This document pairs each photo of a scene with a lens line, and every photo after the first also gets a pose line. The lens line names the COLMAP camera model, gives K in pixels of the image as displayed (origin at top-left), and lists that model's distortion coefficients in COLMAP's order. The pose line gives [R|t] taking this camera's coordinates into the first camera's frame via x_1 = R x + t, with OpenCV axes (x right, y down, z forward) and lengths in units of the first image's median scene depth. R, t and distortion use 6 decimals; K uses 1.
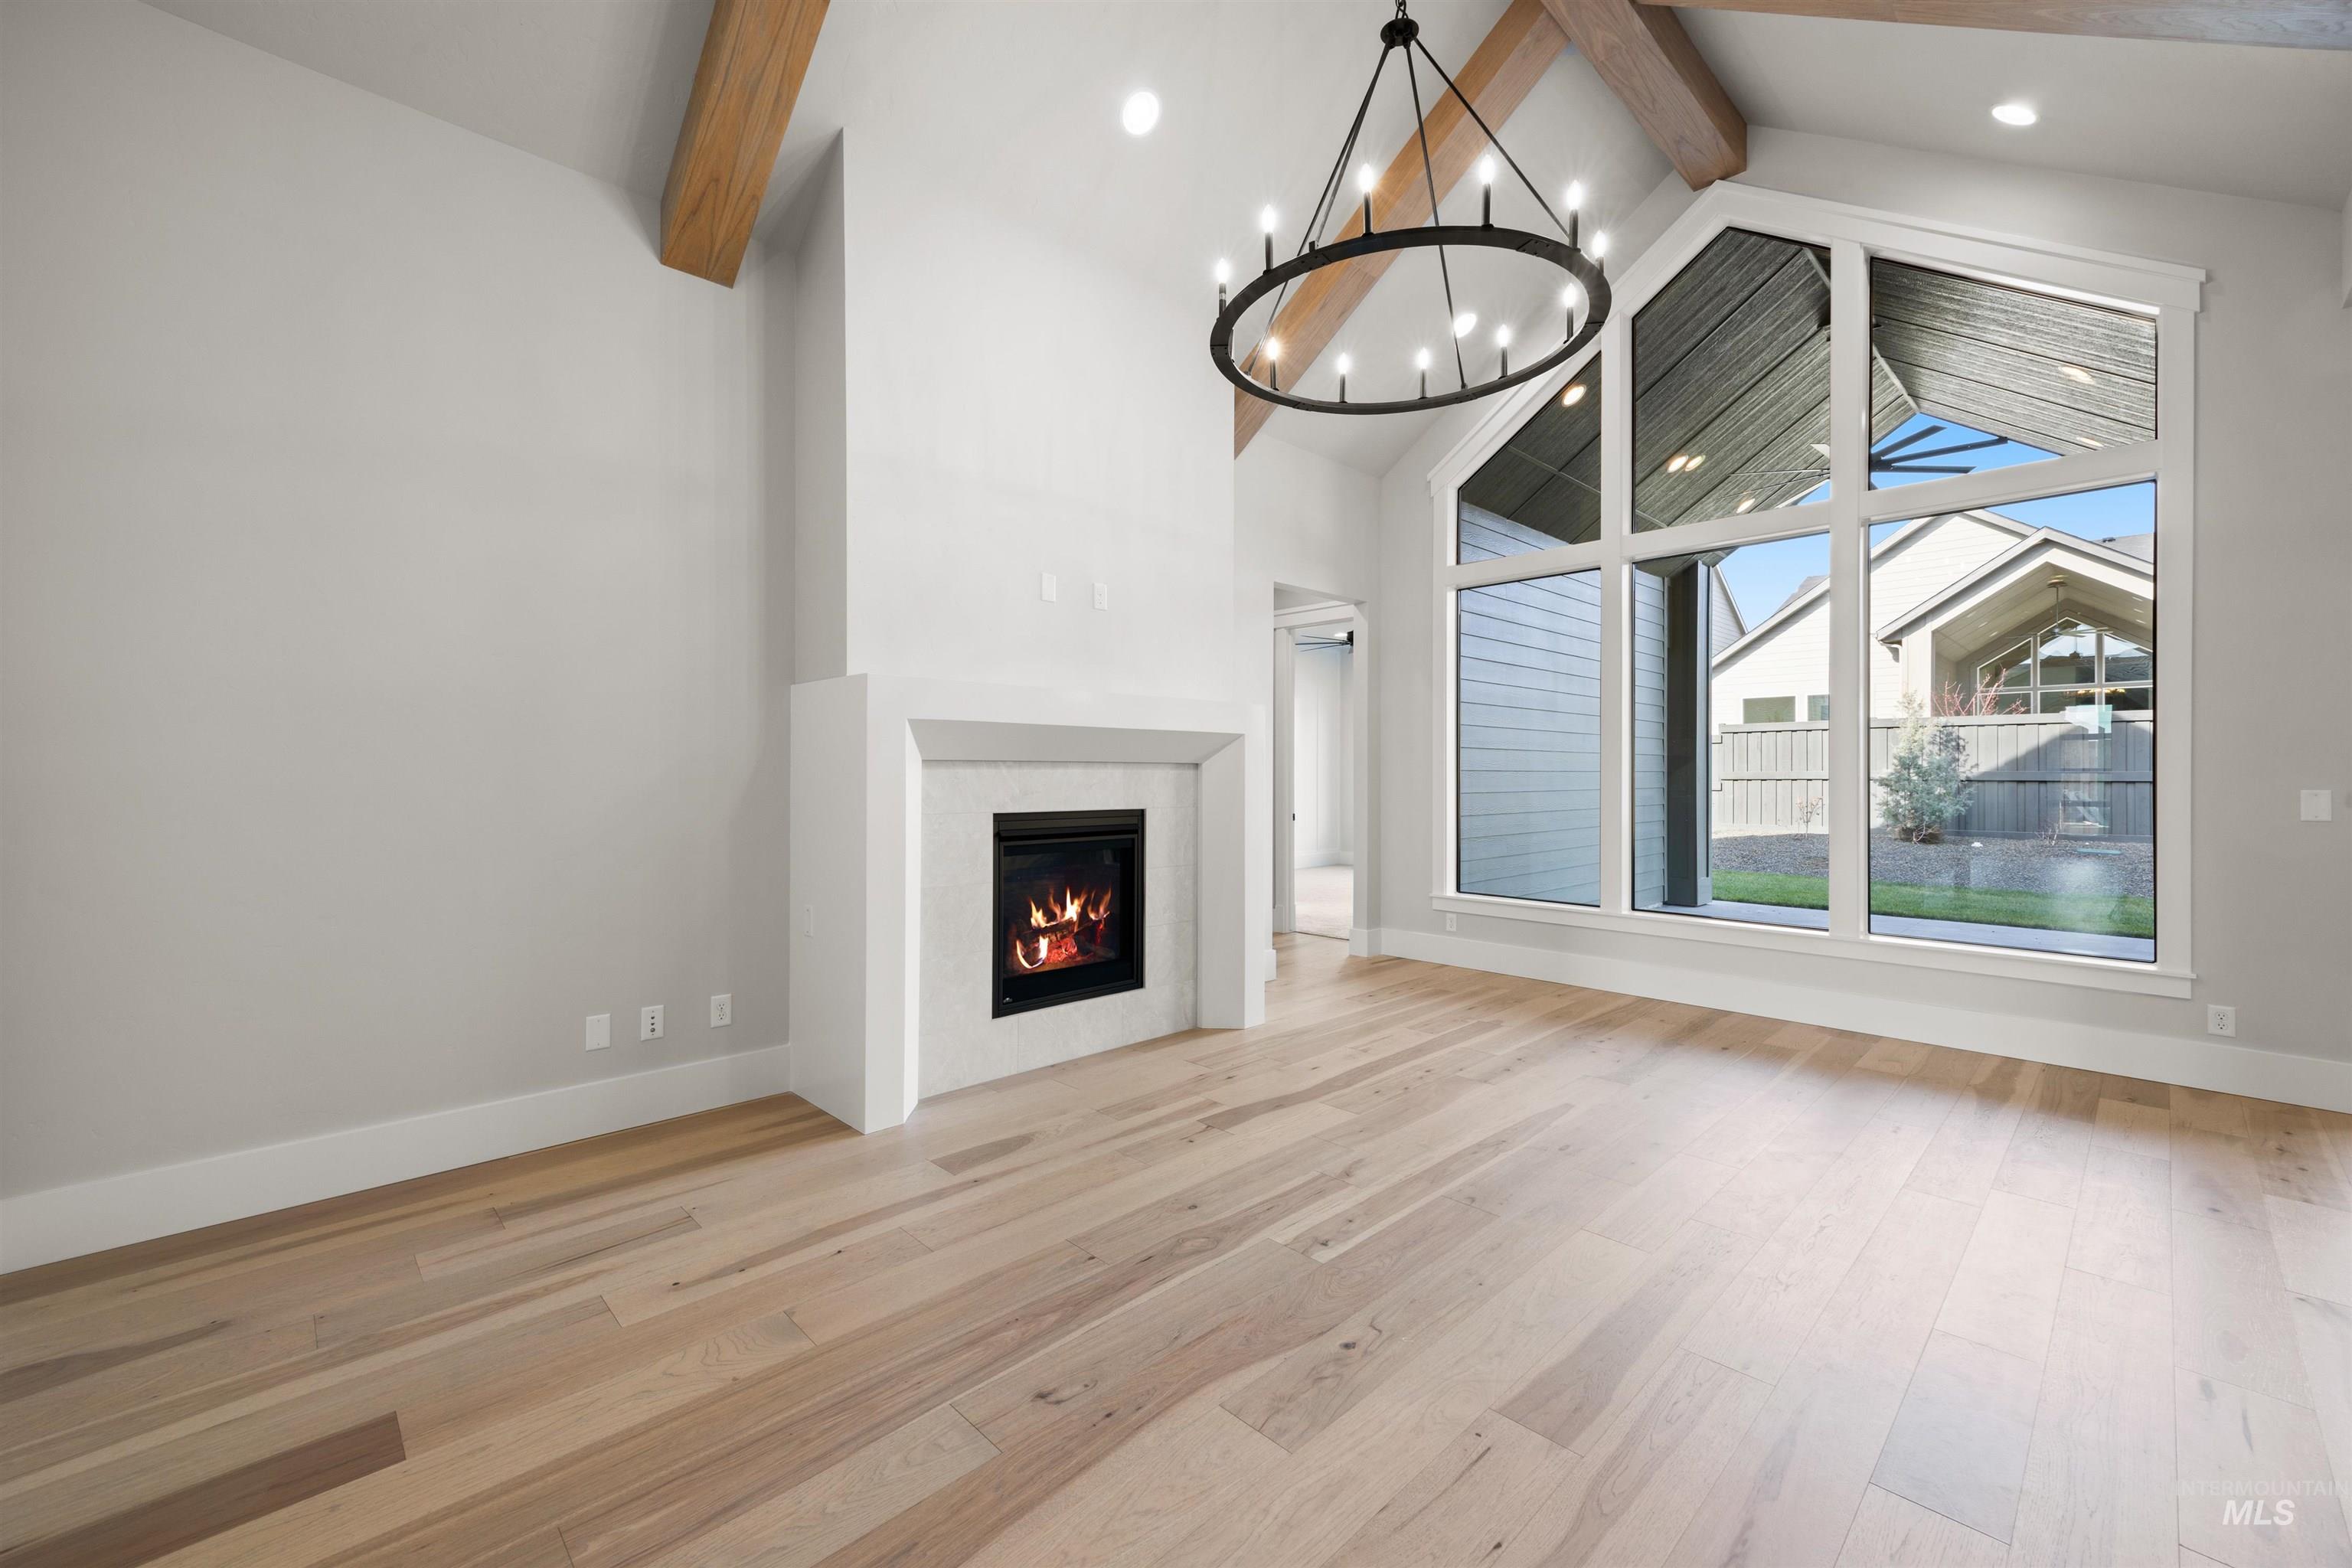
lens RADIAL K [[958.8, 0, 1177.6], [0, 958.8, 771.2], [0, 0, 1]] dist [0.016860, 0.000029]
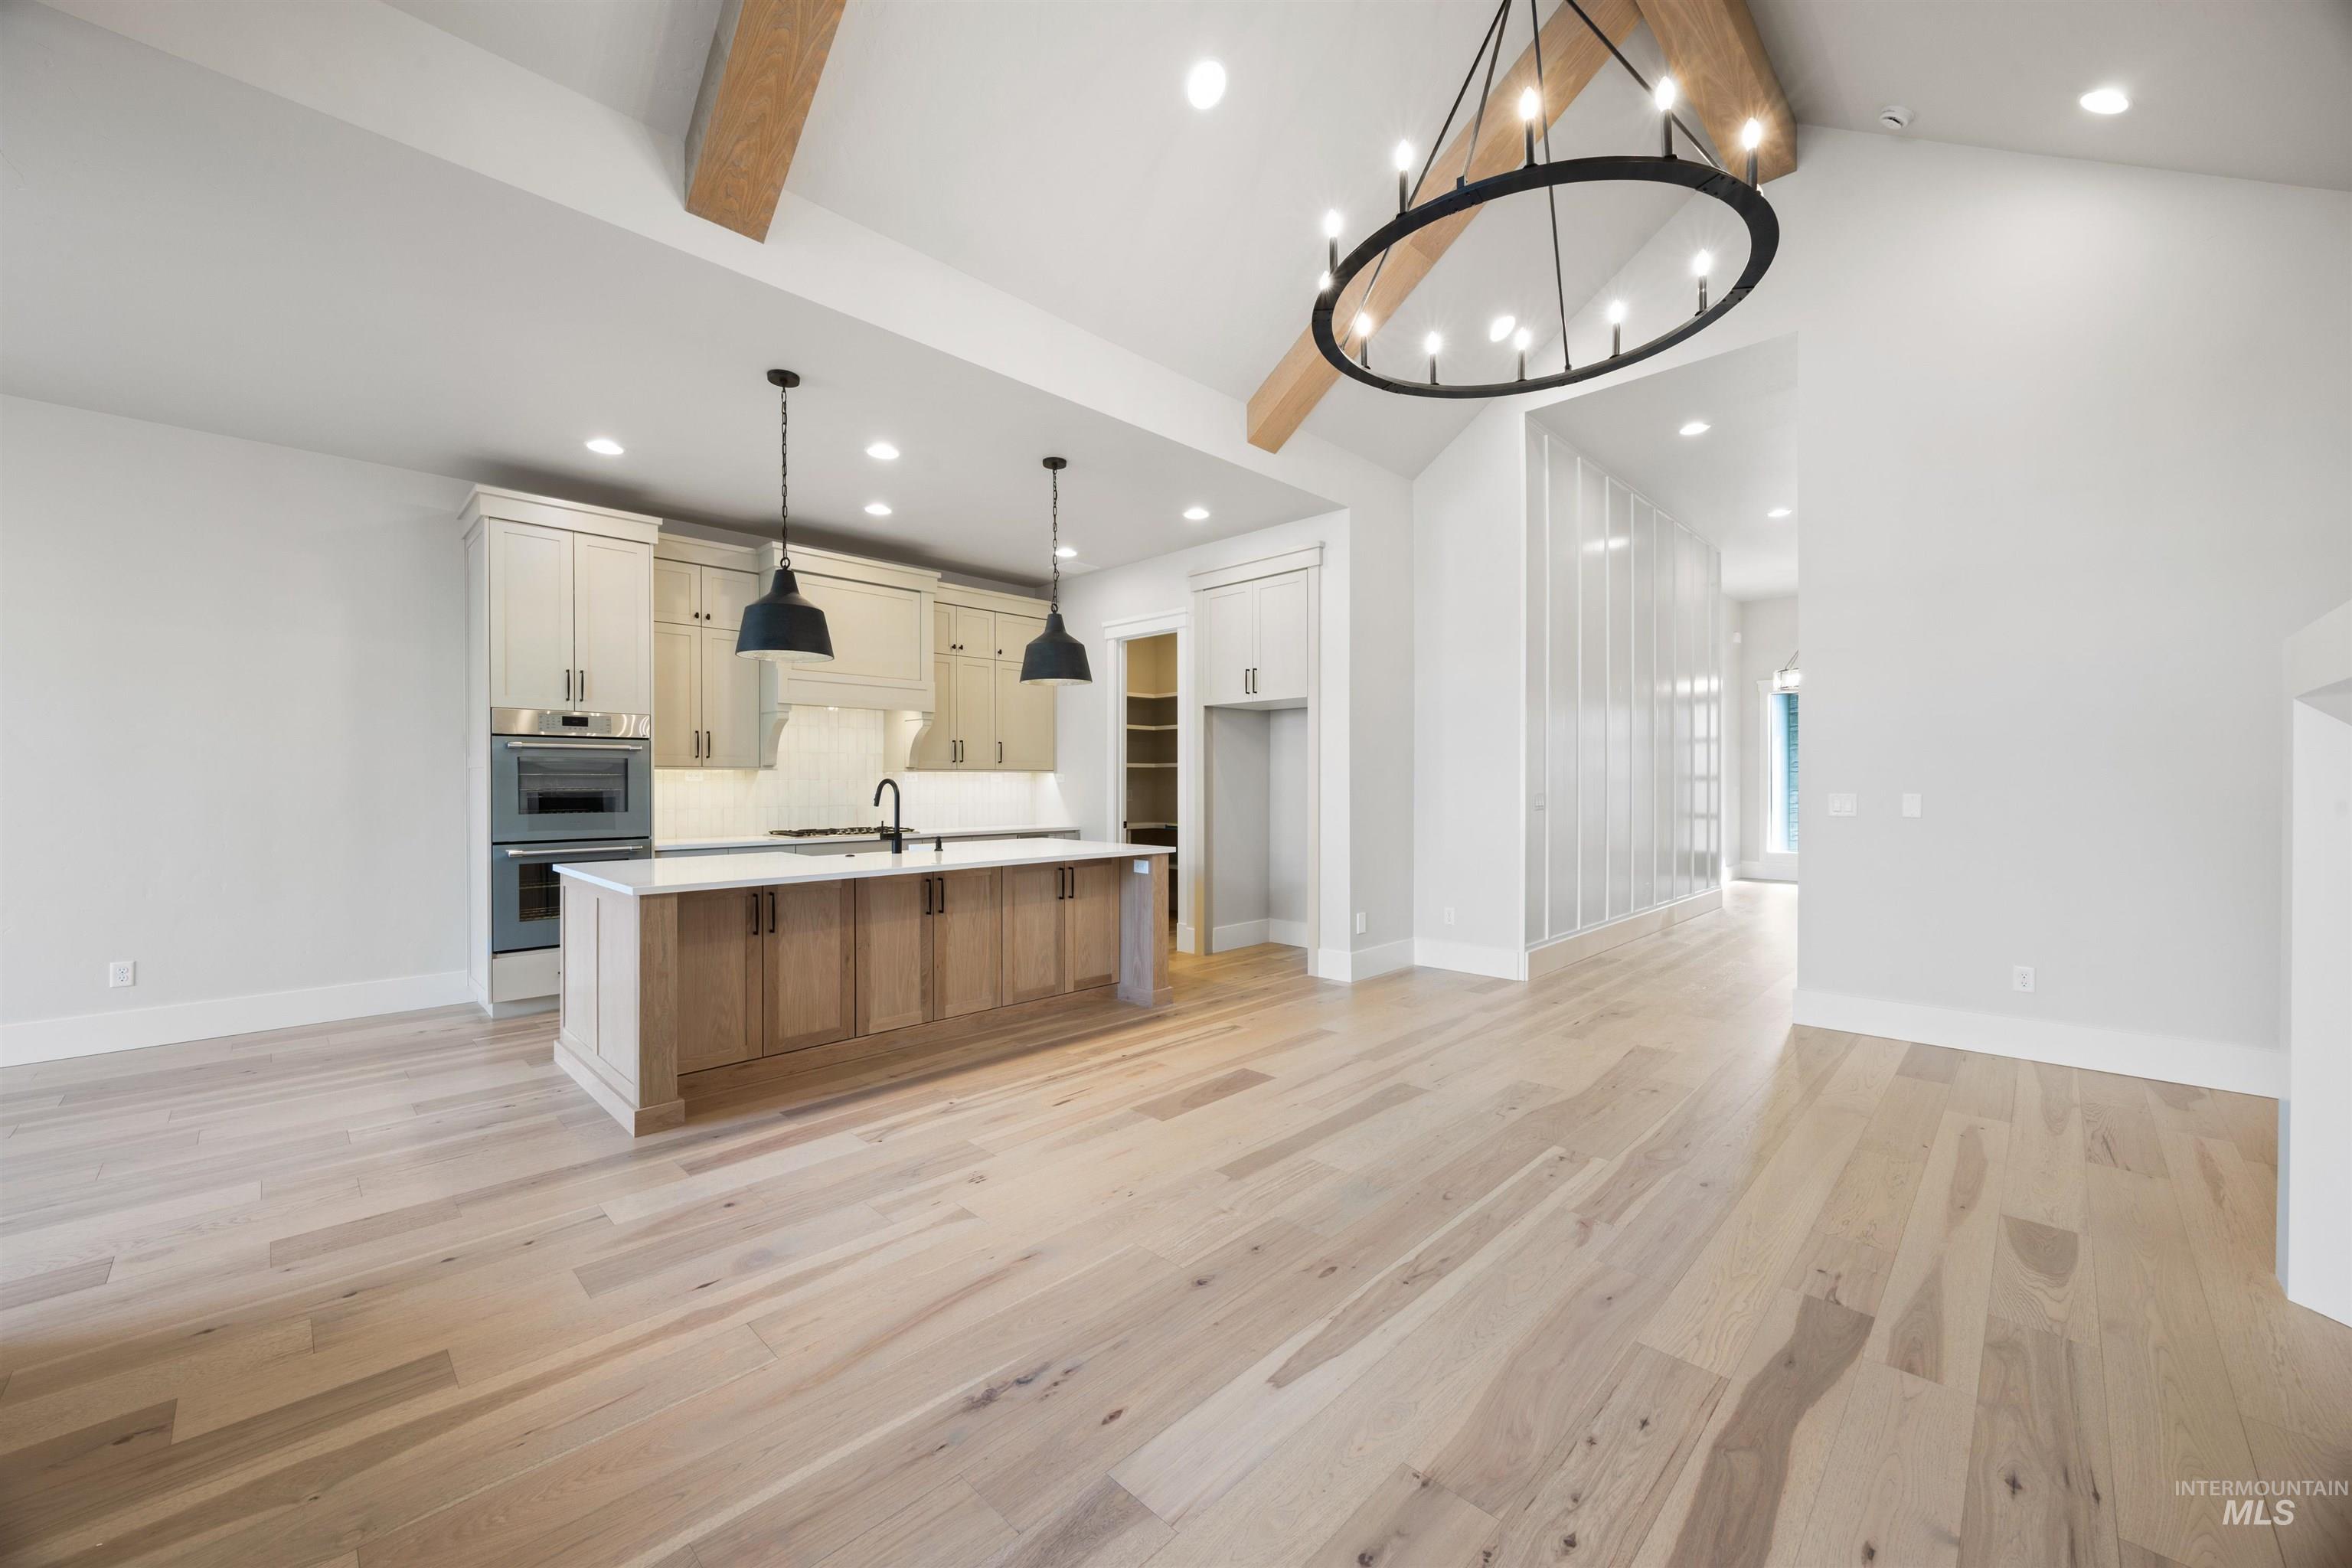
lens RADIAL K [[897.8, 0, 1160.0], [0, 897.8, 784.0], [0, 0, 1]] dist [-0.004256, 0.001800]
pose [[-0.999964, 0.001203, -0.008458, 0.419030], [0.001228, 0.999995, -0.002980, 0.005132], [0.008455, -0.002990, -0.999960, 1.326644]]
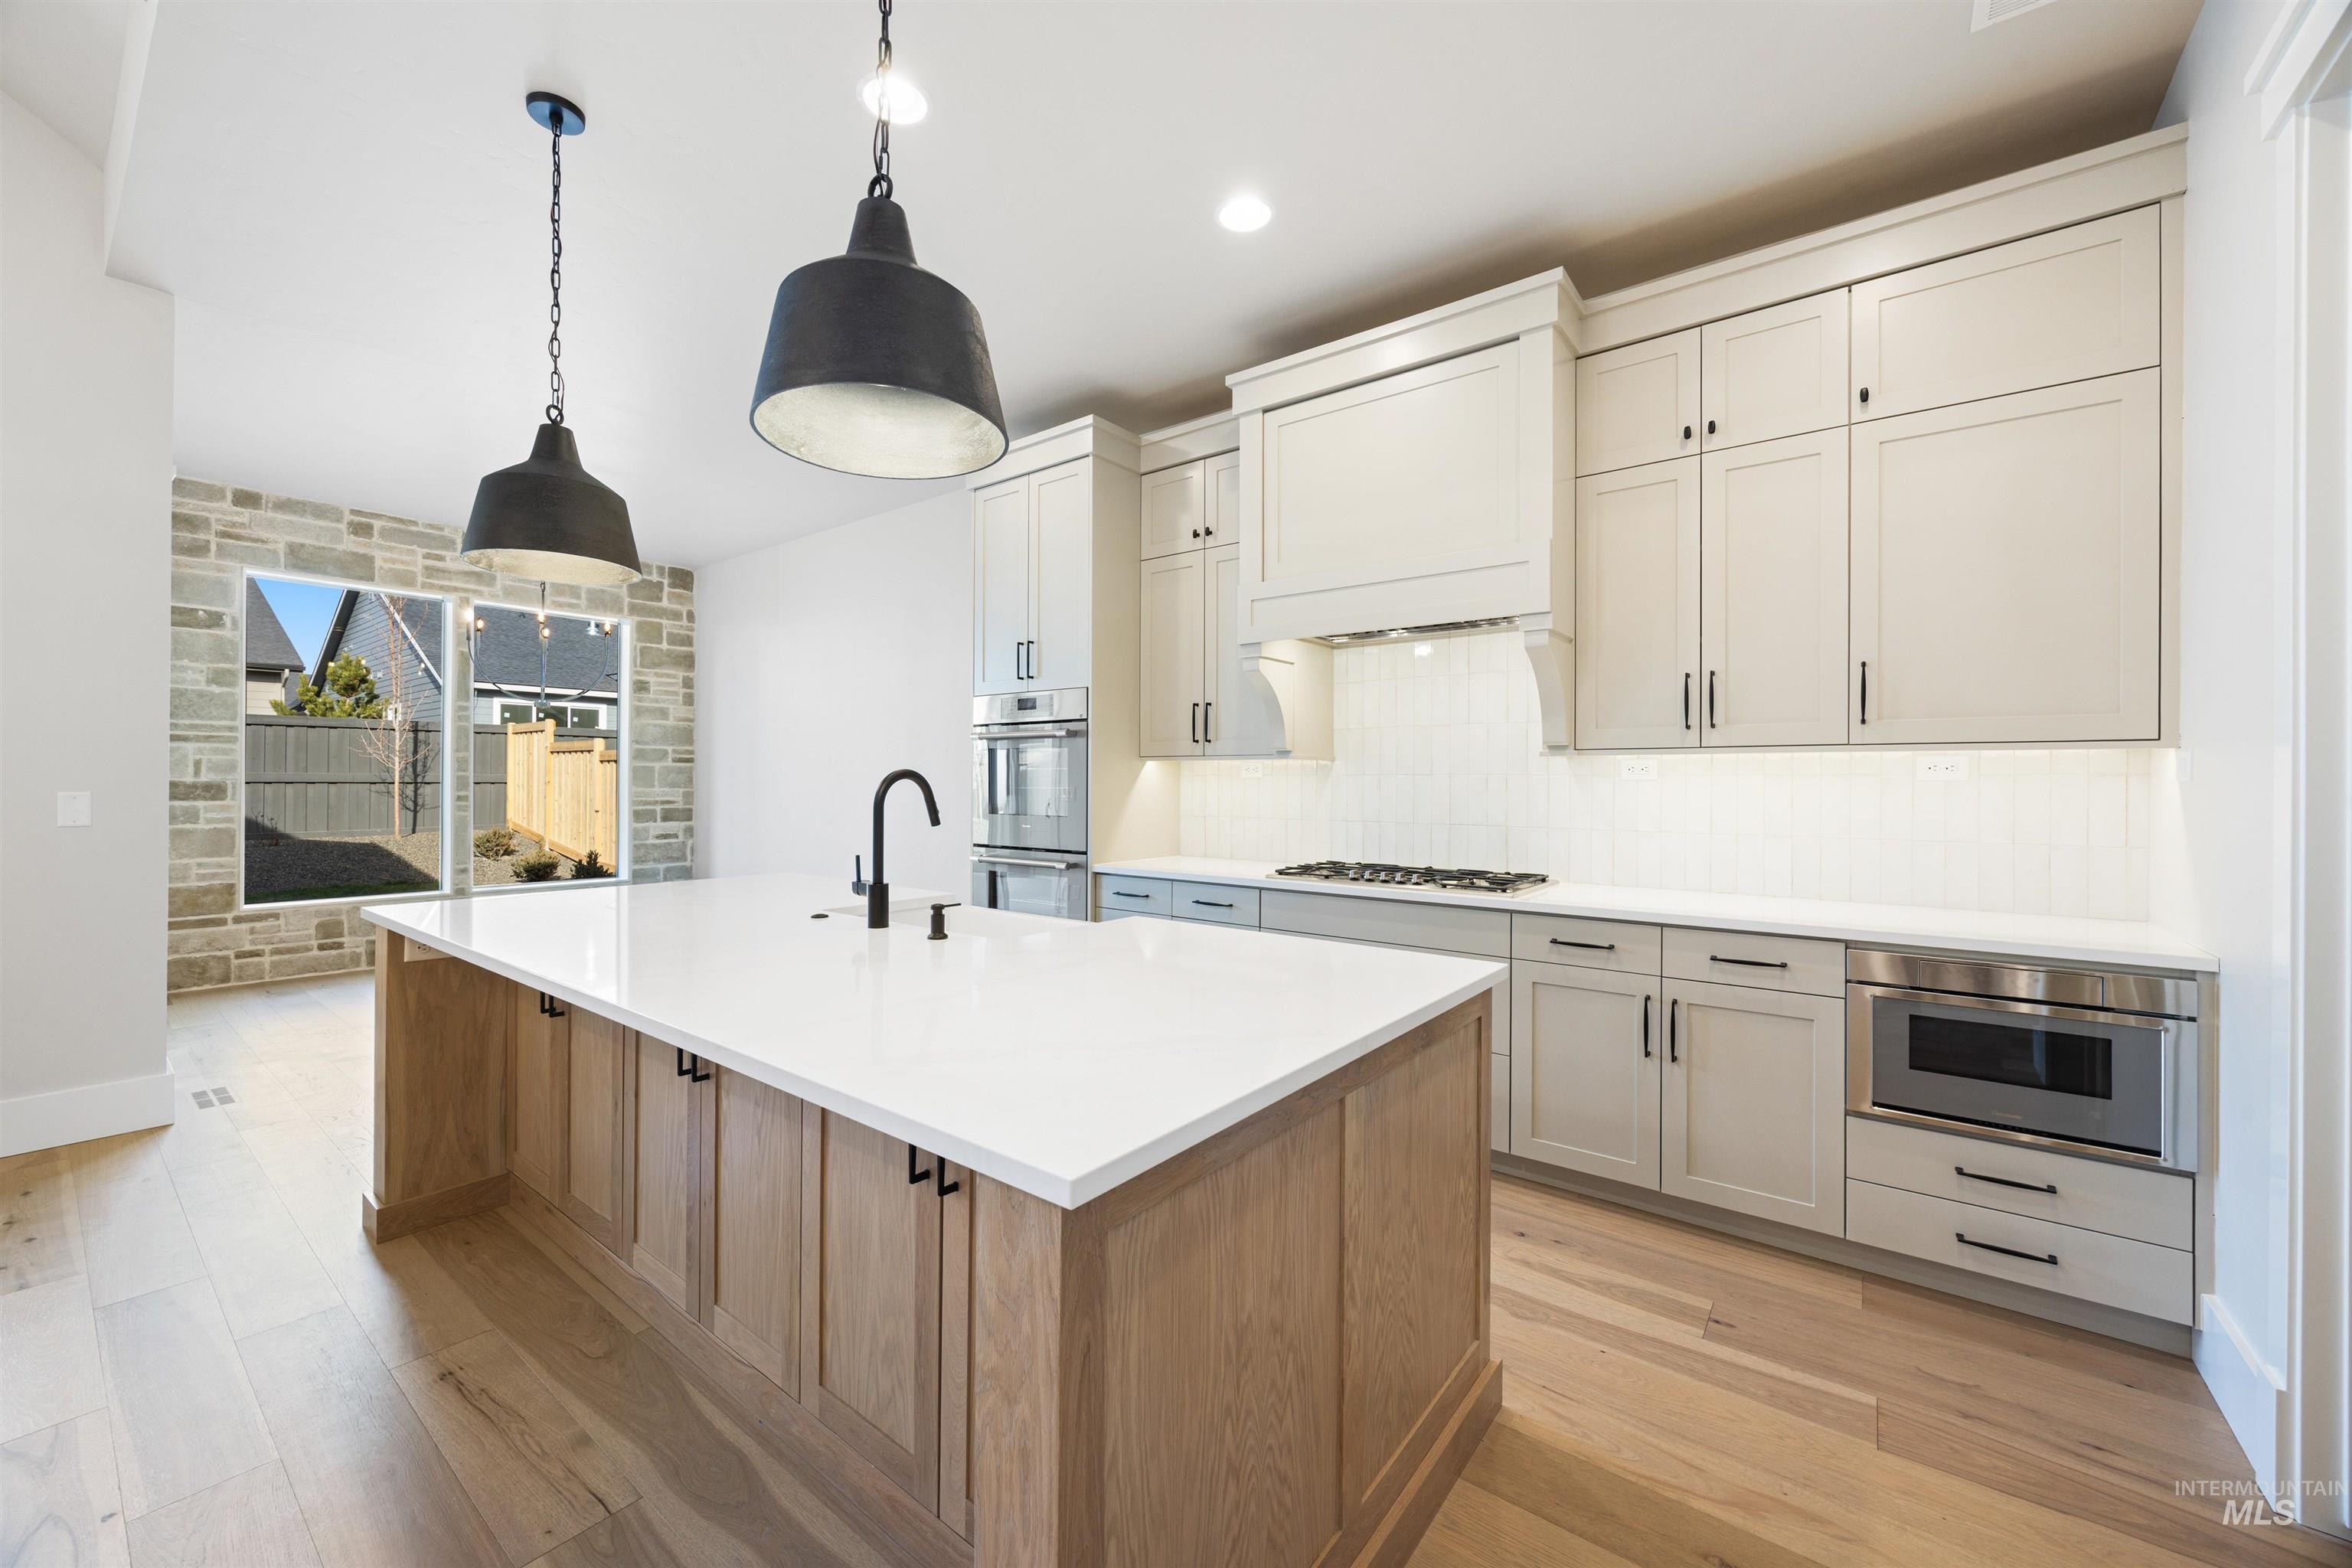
lens RADIAL K [[897.8, 0, 1164.9], [0, 897.8, 779.9], [0, 0, 1]] dist [-0.004256, 0.001800]
pose [[-0.138743, 0.000017, 0.990328, 0.190681], [-0.009195, 0.999957, -0.001306, 0.000621], [-0.990286, -0.009287, -0.138737, 0.107867]]
